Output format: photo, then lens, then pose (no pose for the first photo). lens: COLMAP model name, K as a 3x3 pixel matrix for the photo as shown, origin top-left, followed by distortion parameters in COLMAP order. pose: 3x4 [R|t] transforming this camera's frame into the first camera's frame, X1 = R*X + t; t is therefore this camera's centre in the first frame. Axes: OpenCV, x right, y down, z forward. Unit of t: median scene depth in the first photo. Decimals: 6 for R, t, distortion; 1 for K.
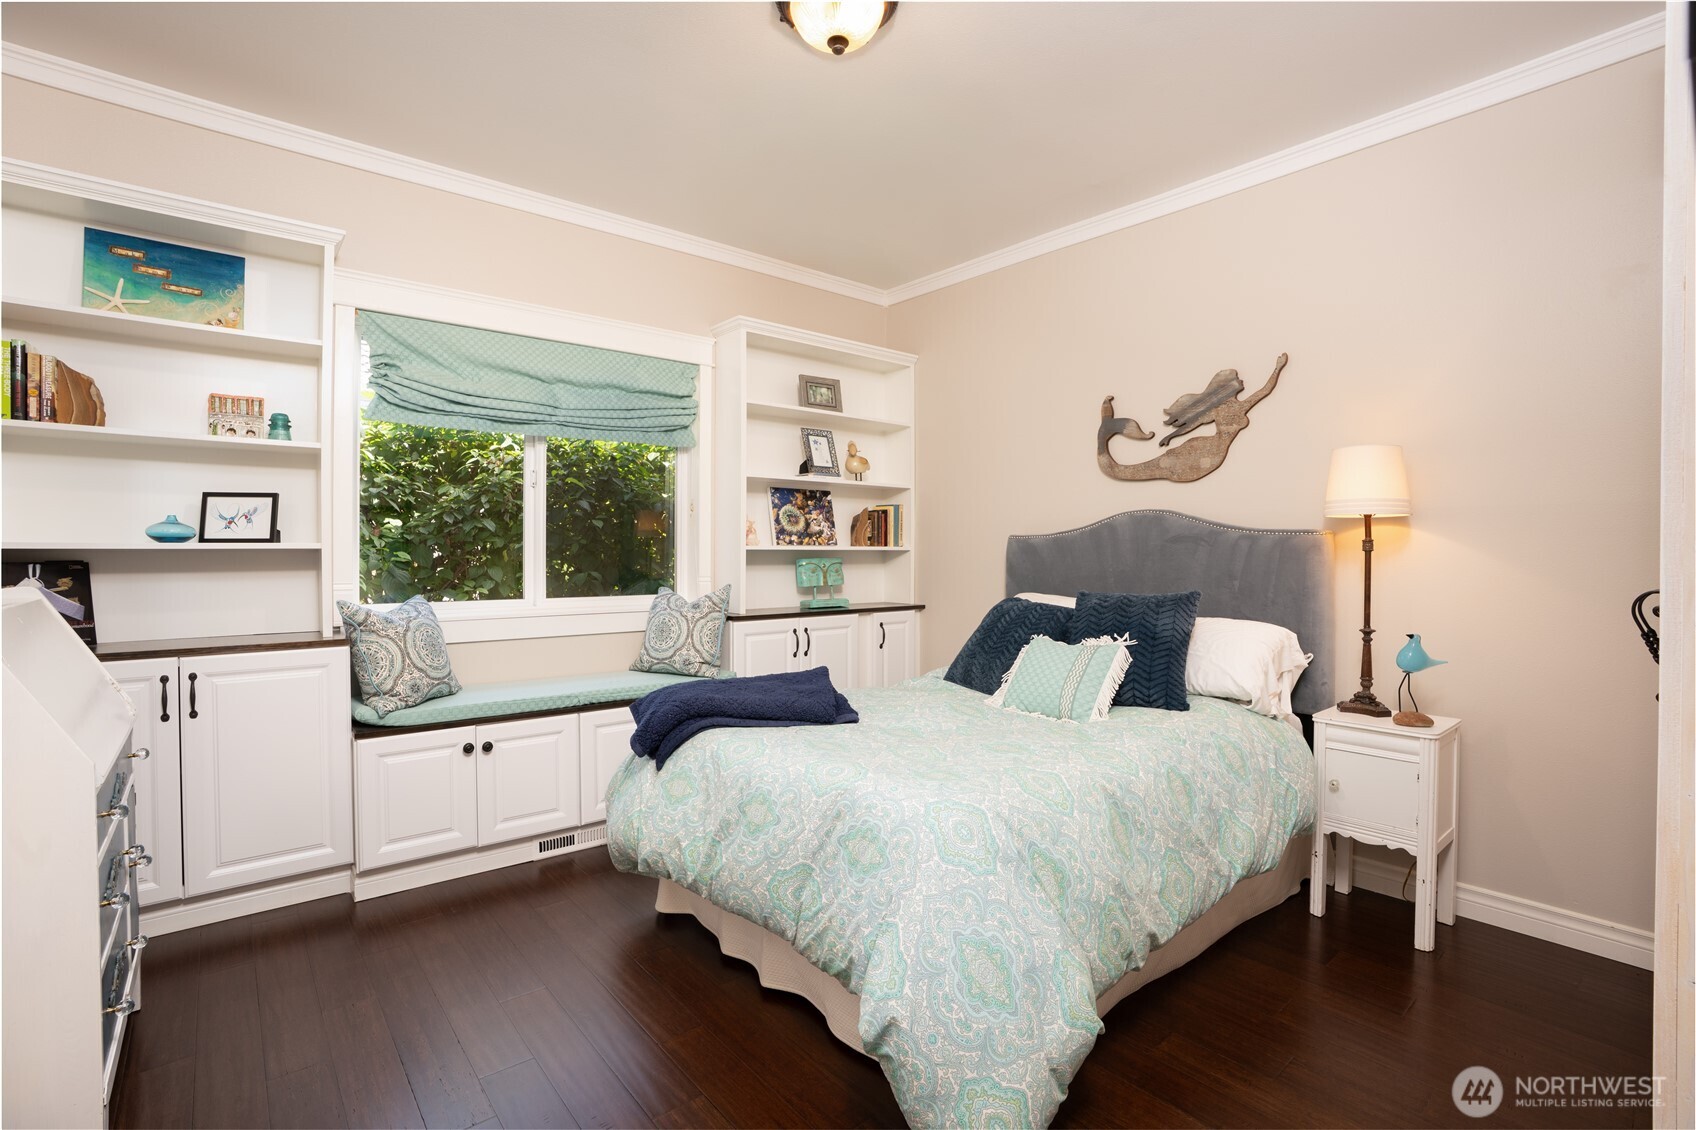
lens RADIAL K [[784.4, 0, 851.1], [0, 784.4, 560.0], [0, 0, 1]] dist [-0.059662, 0.021630]
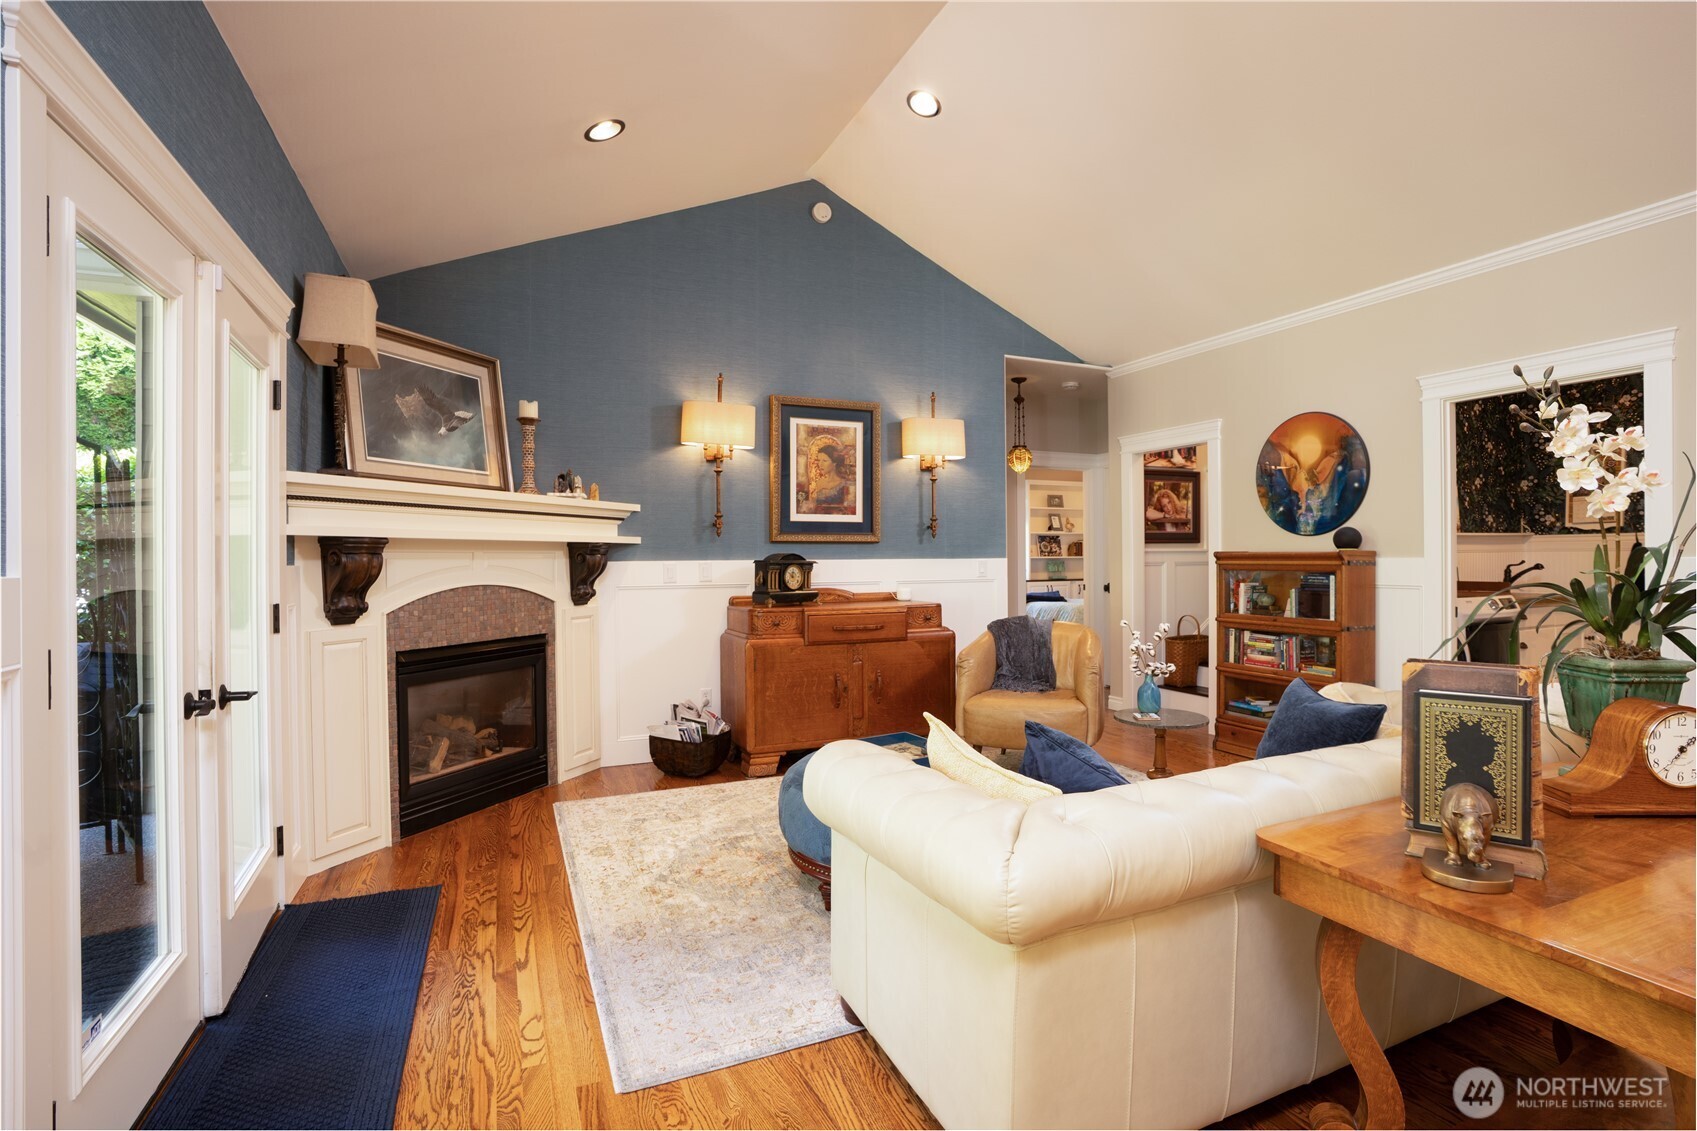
lens RADIAL K [[806.6, 0, 842.0], [0, 806.6, 550.5], [0, 0, 1]] dist [-0.013867, 0.000067]
pose [[0.957451, -0.006847, -0.288514, 0.058644], [0.003917, 0.999935, -0.010734, -0.011700], [0.288568, 0.009147, 0.957416, -1.934295]]
